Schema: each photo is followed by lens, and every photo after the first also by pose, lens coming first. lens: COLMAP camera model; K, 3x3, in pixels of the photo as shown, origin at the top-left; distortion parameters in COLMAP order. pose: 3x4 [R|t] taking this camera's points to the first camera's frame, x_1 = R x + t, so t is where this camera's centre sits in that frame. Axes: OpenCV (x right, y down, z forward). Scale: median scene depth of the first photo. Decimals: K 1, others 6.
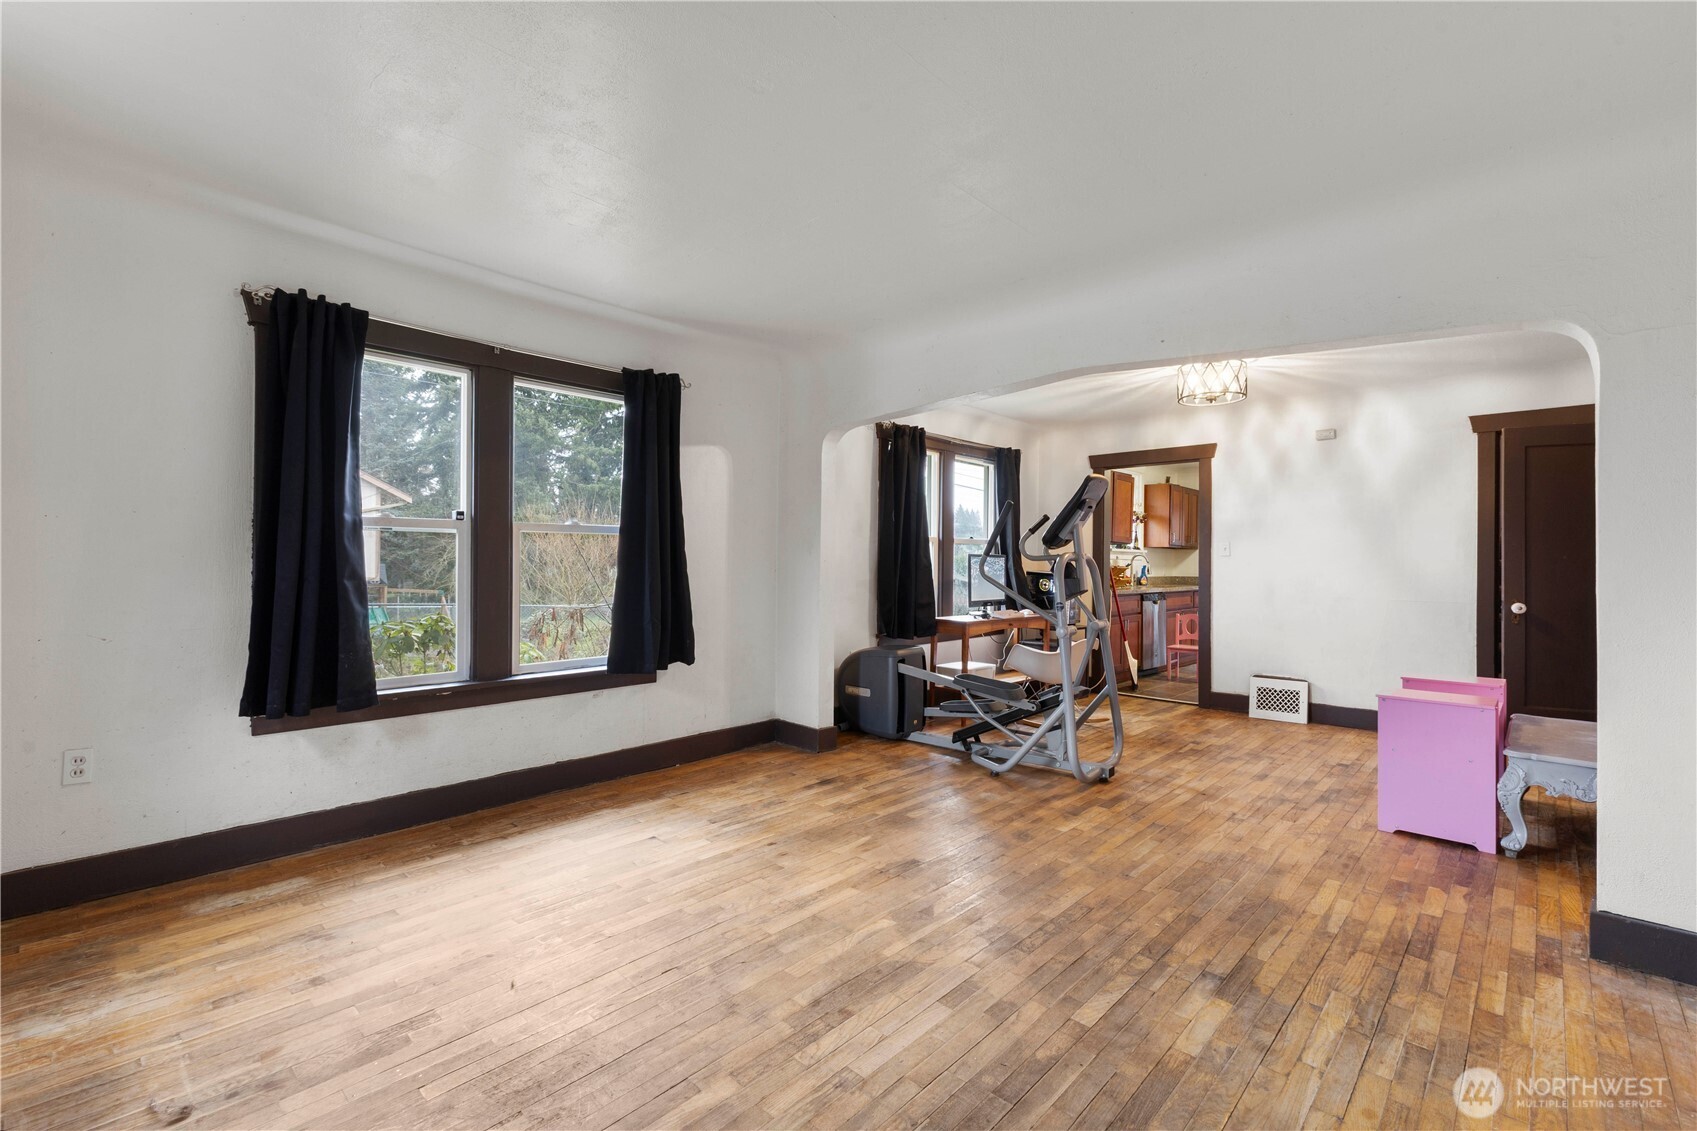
lens RADIAL K [[739.3, 0, 847.3], [0, 739.3, 561.0], [0, 0, 1]] dist [0.003746, 0.000255]
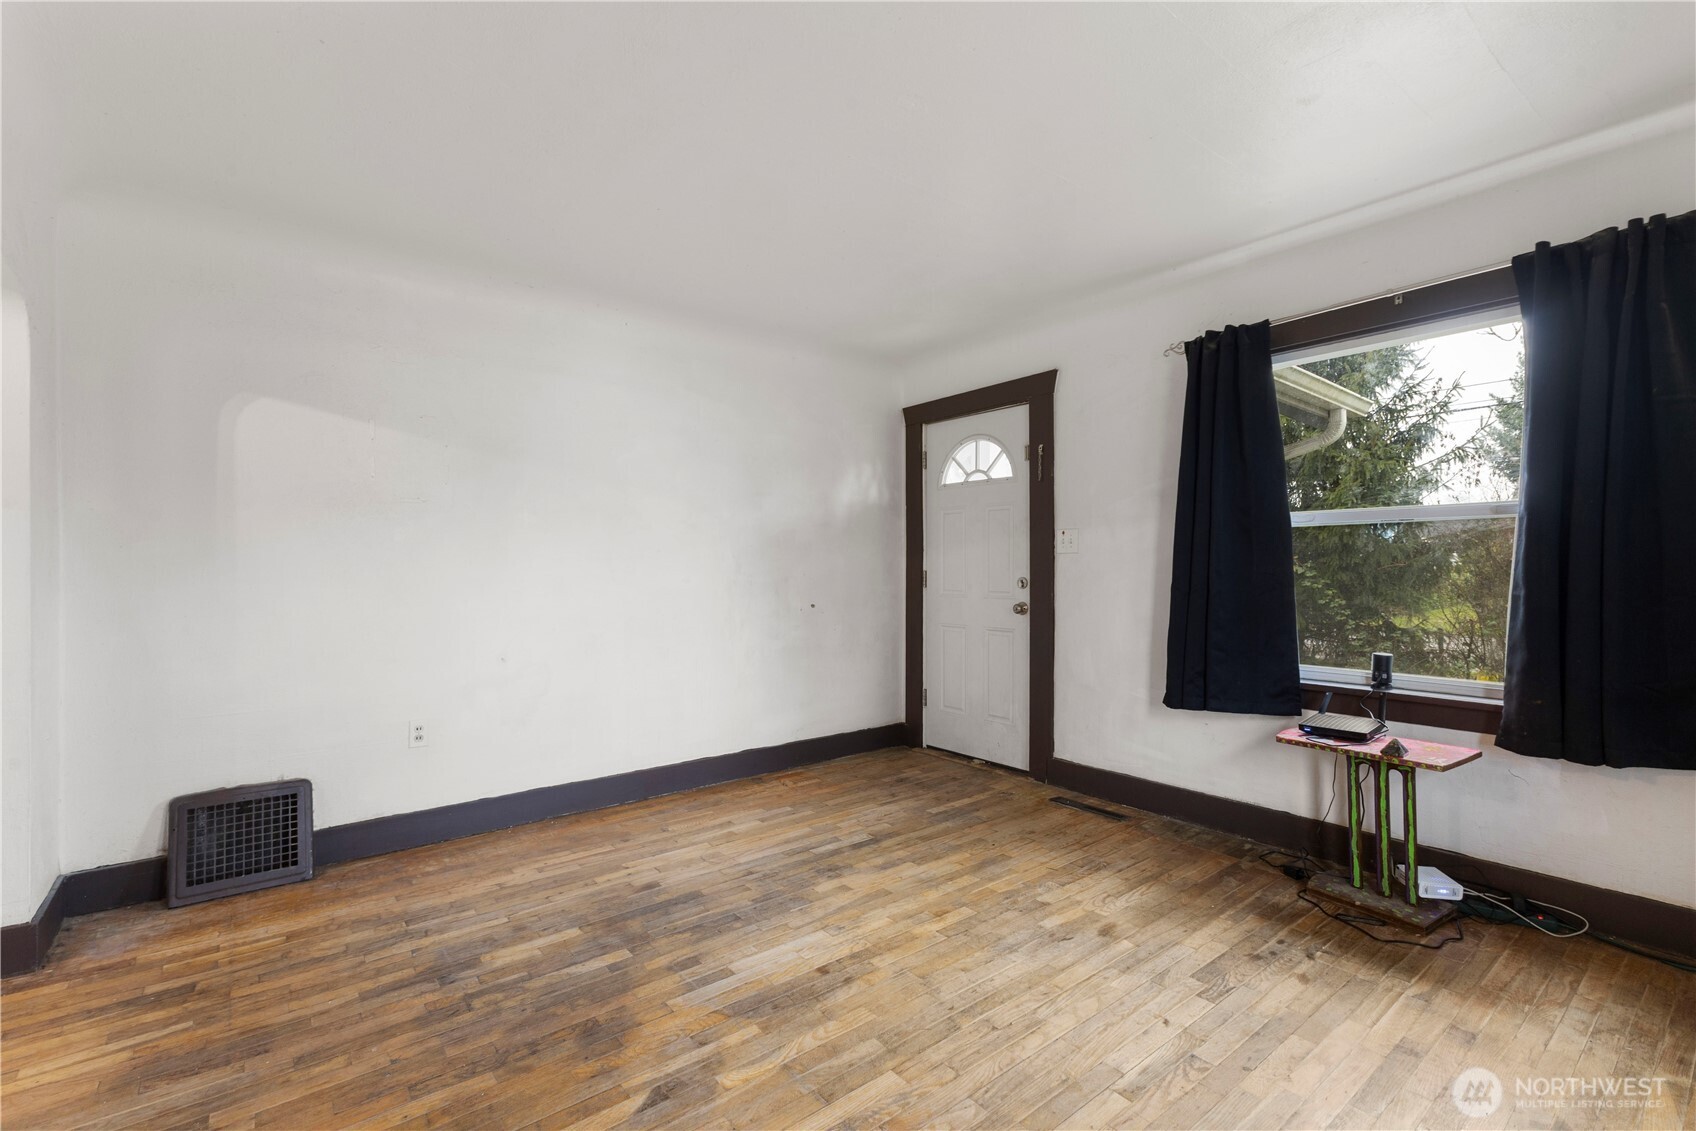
lens RADIAL K [[738.9, 0, 850.6], [0, 738.9, 561.9], [0, 0, 1]] dist [0.003746, 0.000255]
pose [[-0.990488, -0.009840, 0.137244, -0.172572], [-0.011141, 0.999900, -0.008718, 0.003357], [-0.137145, -0.010164, -0.990499, 1.905219]]
